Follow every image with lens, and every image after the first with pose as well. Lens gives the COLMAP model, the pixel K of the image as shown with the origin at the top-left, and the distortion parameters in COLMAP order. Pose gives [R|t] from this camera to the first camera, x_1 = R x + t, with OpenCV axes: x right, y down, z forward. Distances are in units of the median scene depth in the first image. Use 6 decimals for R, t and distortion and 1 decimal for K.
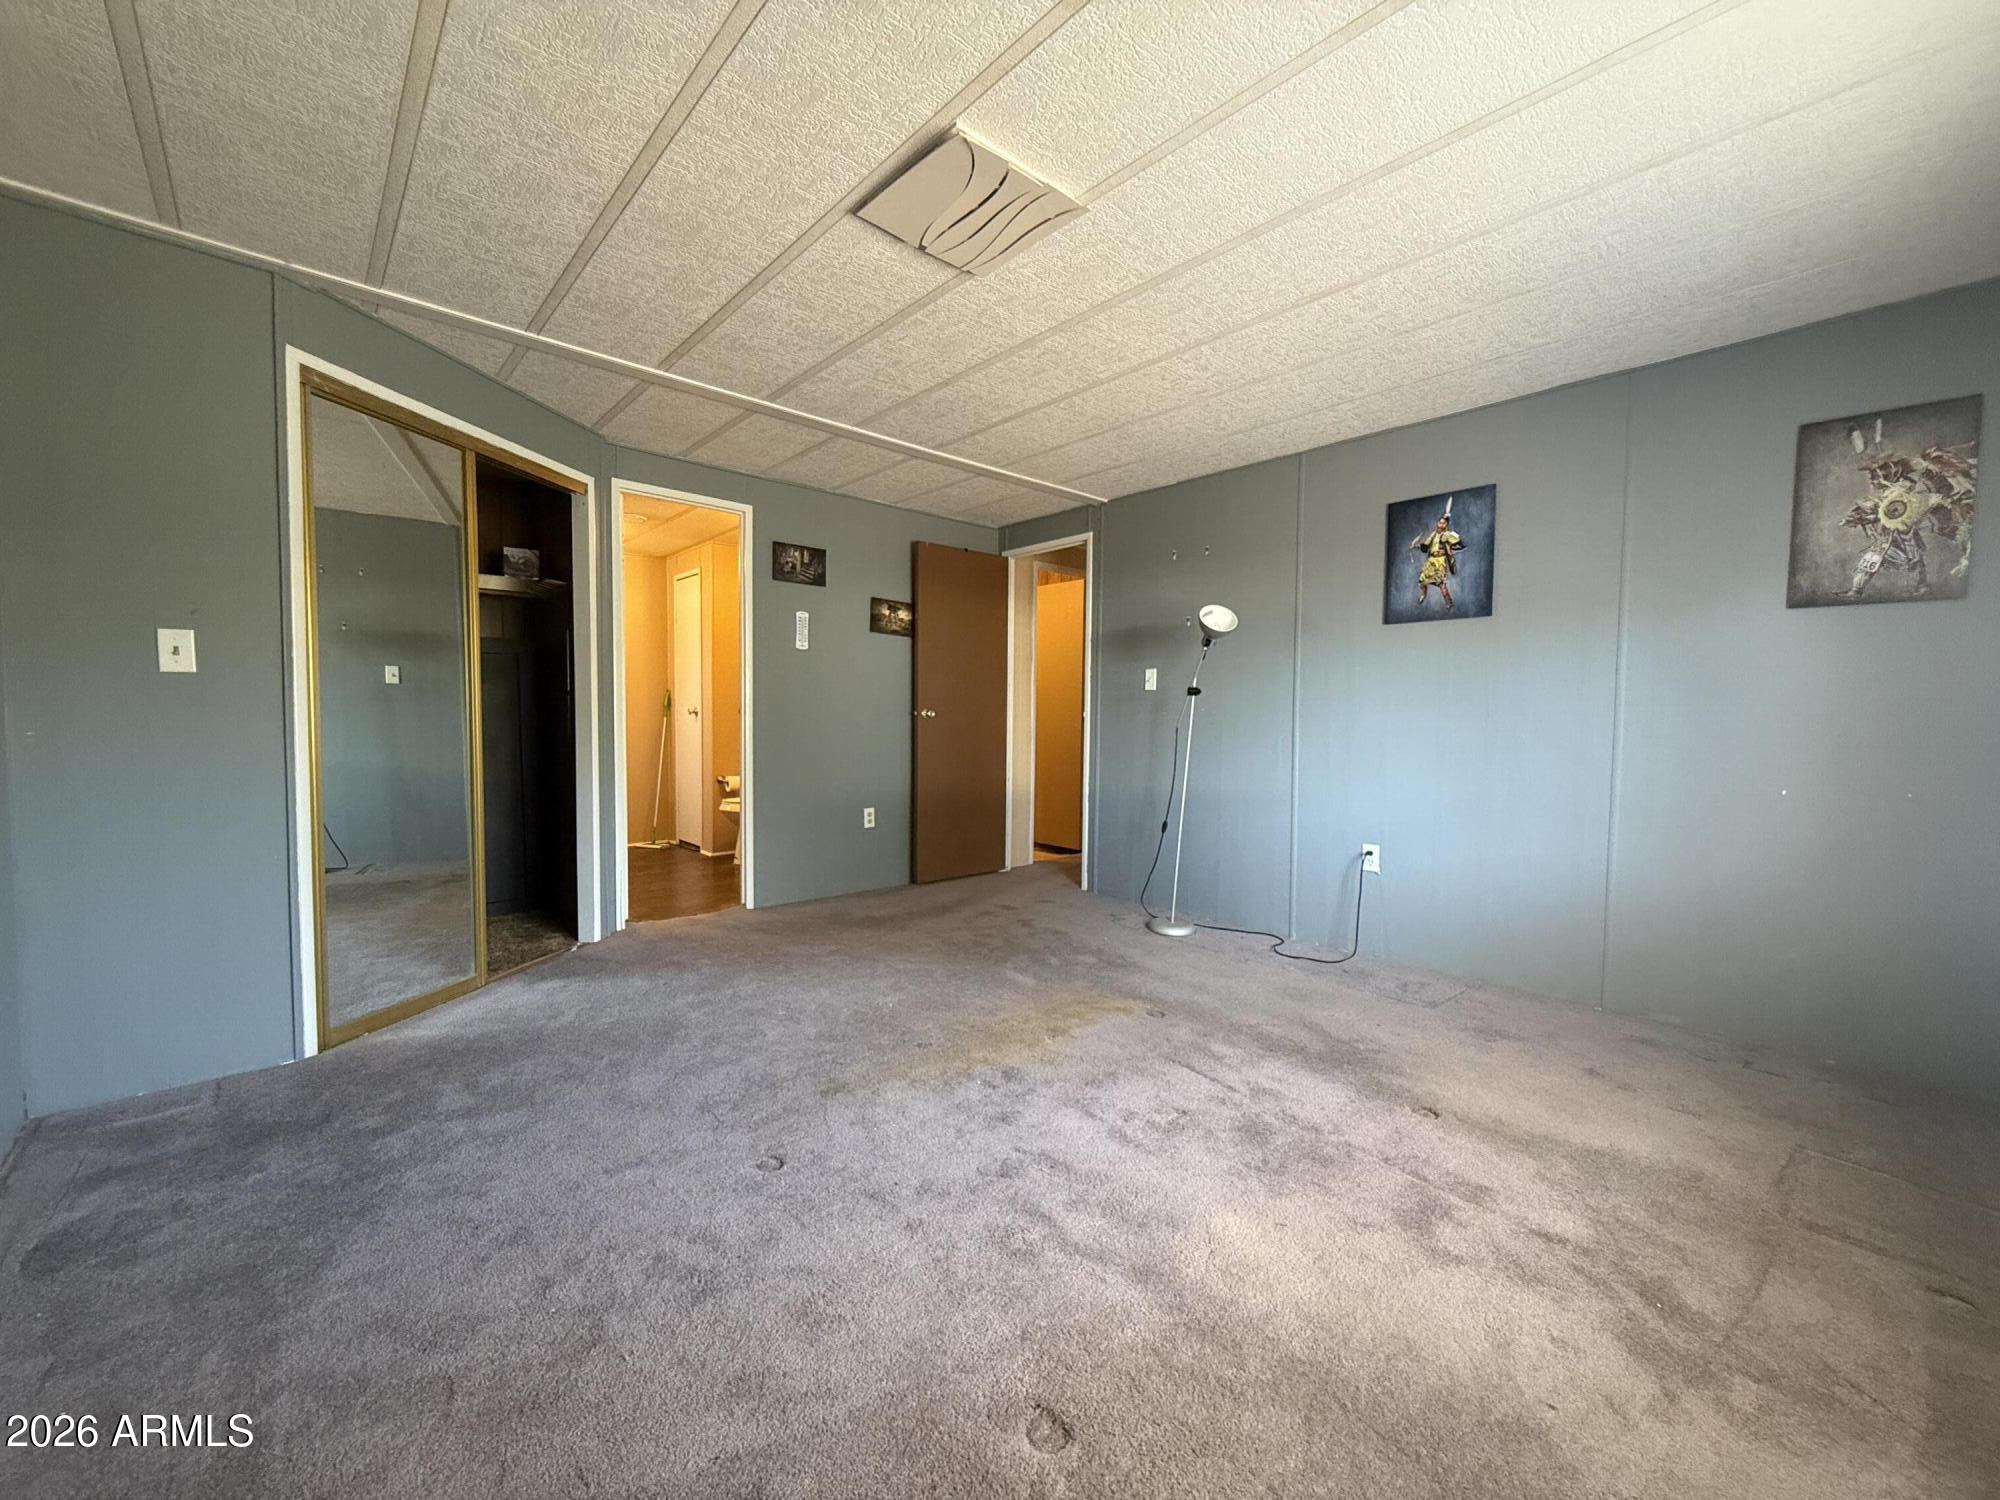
lens RADIAL K [[798.7, 0, 1005.0], [0, 798.7, 753.7], [0, 0, 1]] dist [-0.000558, -0.000237]
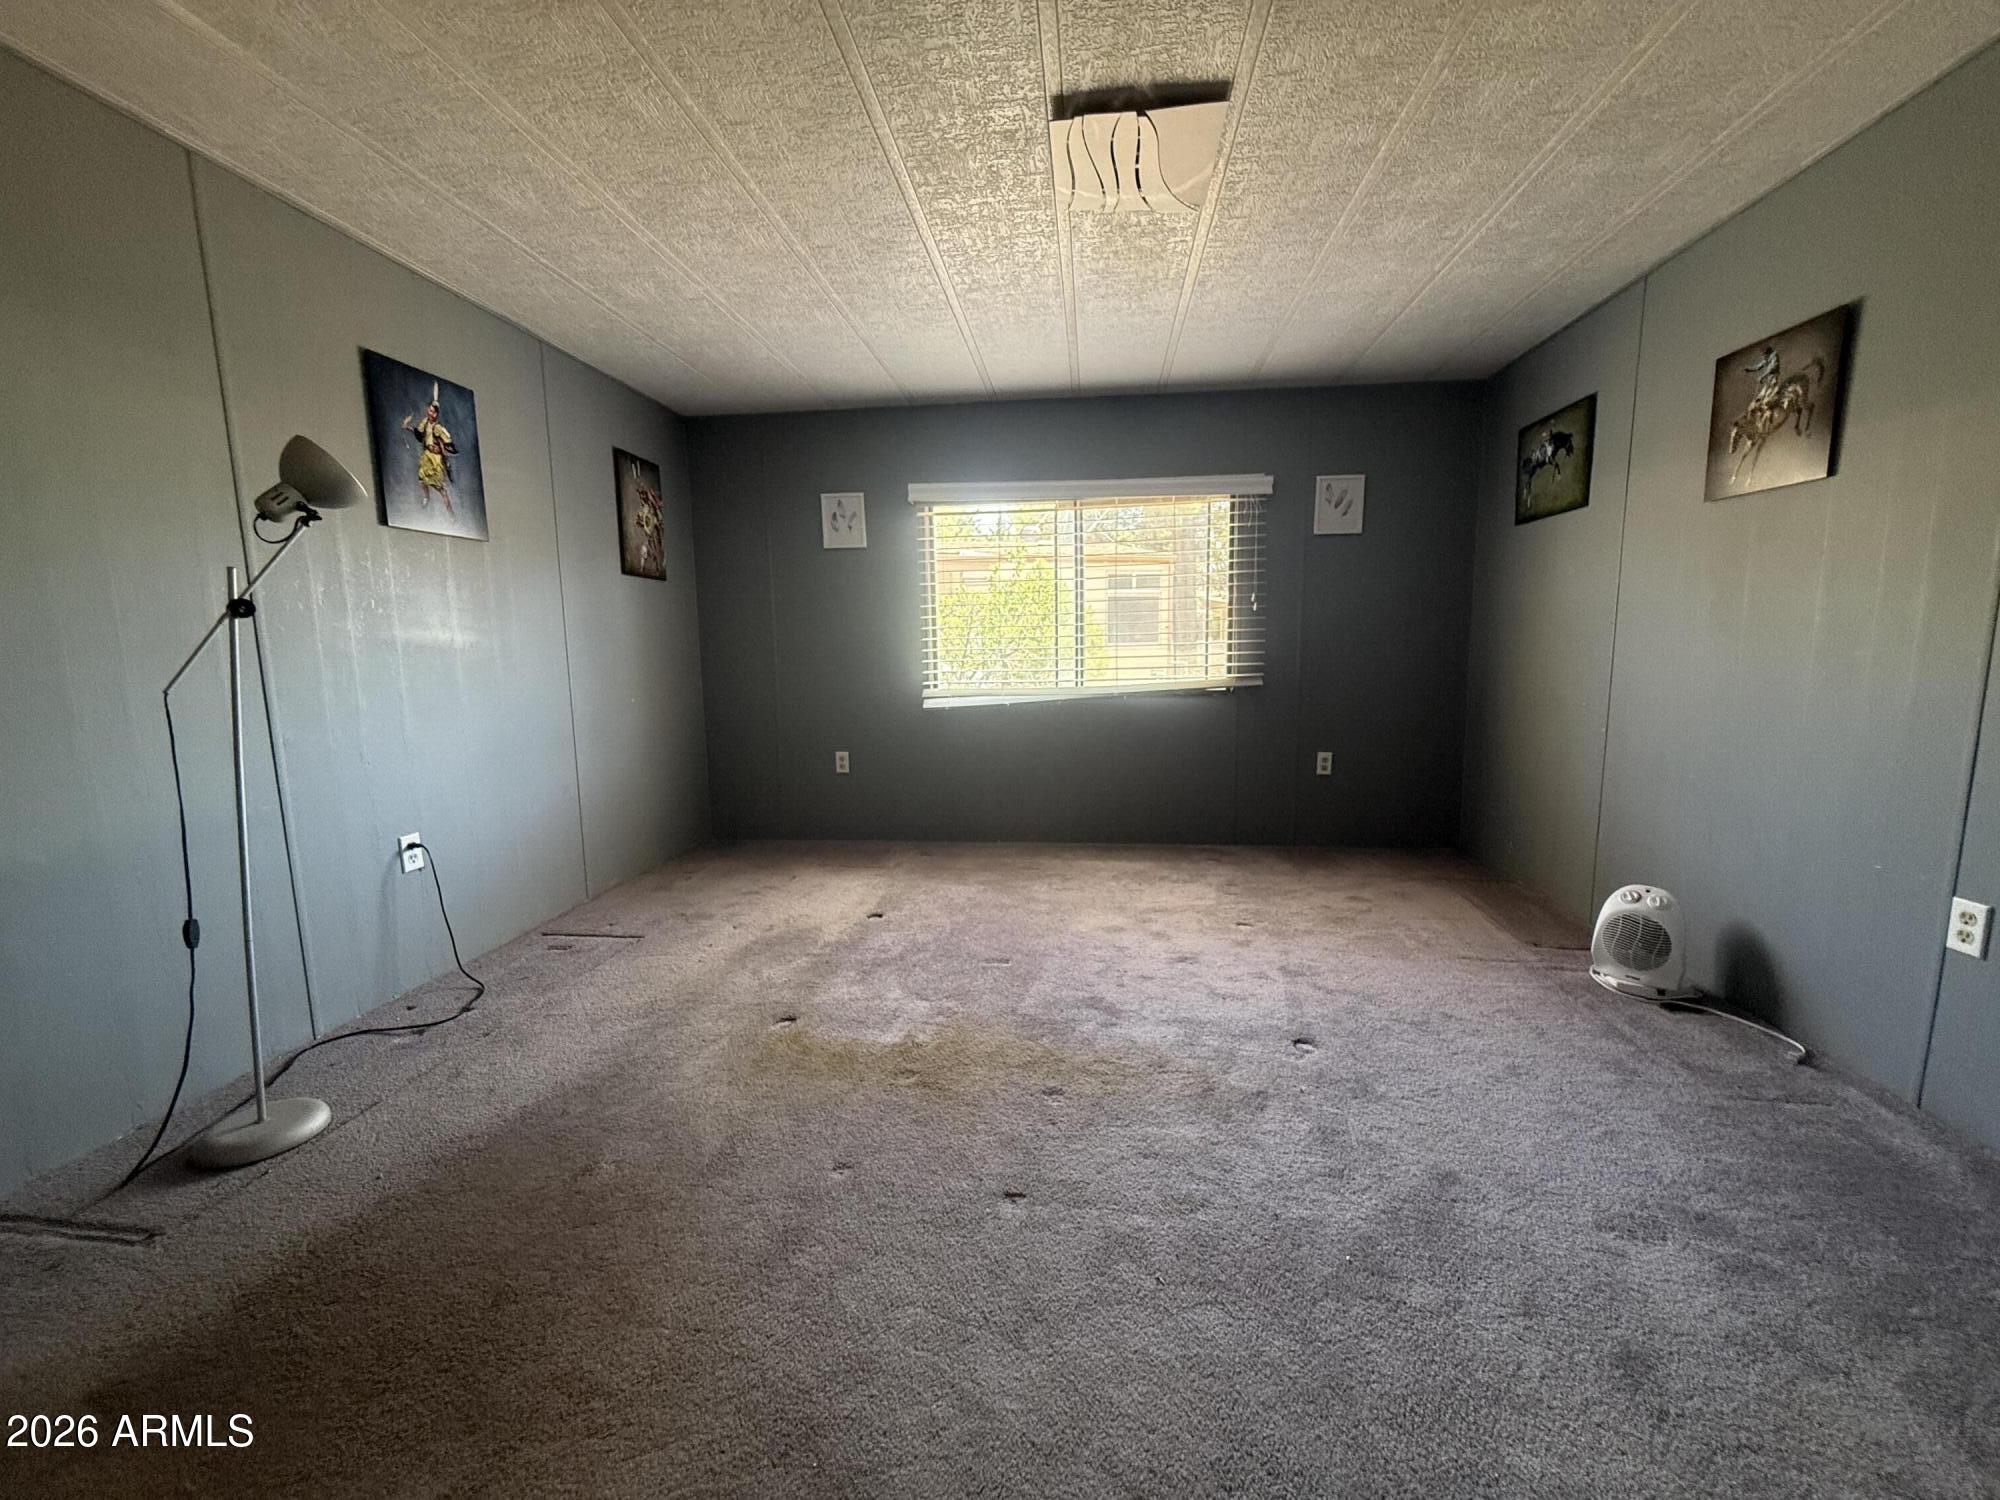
lens RADIAL K [[798.7, 0, 1000.7], [0, 798.7, 745.8], [0, 0, 1]] dist [-0.000558, -0.000237]
pose [[-0.664940, -0.095511, 0.740765, -0.615724], [0.044871, 0.984890, 0.167265, -0.089254], [-0.745548, 0.144460, -0.650607, 1.537125]]
